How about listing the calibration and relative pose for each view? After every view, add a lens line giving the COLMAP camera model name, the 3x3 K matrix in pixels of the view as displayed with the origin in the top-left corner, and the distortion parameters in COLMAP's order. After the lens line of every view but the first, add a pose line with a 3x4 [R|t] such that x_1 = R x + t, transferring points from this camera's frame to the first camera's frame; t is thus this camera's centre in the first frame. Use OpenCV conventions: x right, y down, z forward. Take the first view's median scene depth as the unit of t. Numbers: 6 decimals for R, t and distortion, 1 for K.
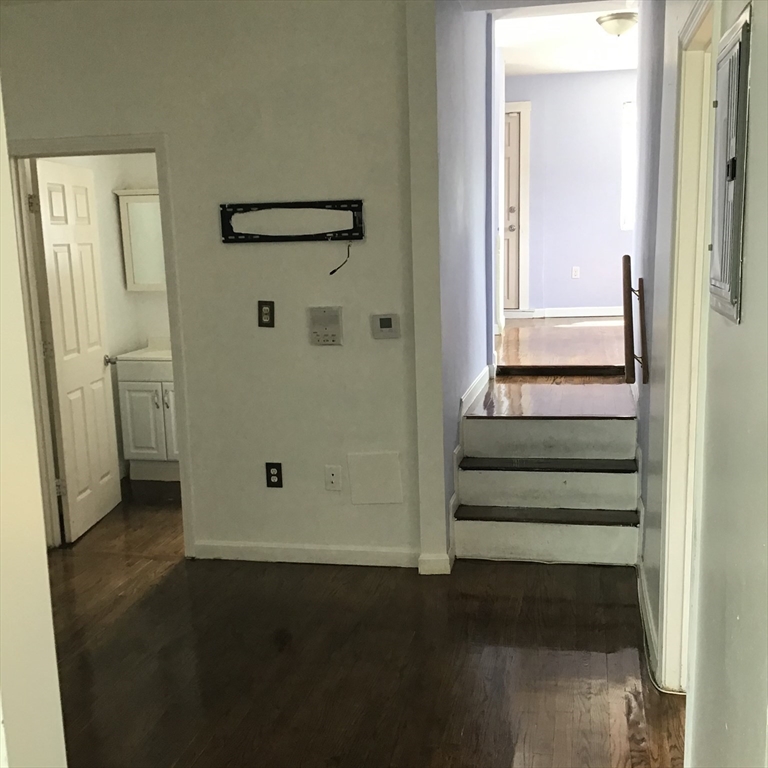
lens RADIAL K [[932.5, 0, 357.0], [0, 932.5, 394.8], [0, 0, 1]] dist [0.136866, -0.306008]
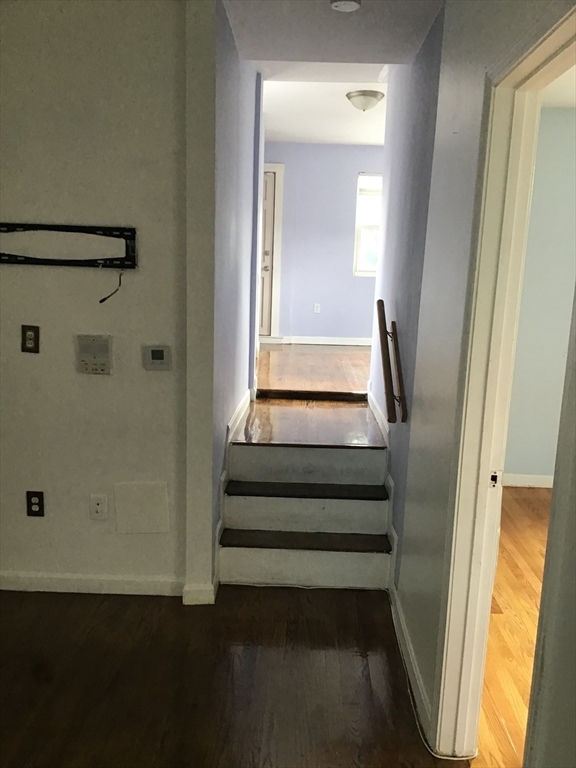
lens RADIAL K [[689.1, 0, 288.0], [0, 689.1, 384.0], [0, 0, 1]] dist [0.104921, -0.191702]
pose [[0.975676, 0.027810, 0.217445, 0.006864], [-0.026337, 0.999606, -0.009670, -0.039767], [-0.217628, 0.003708, 0.976025, 0.239710]]
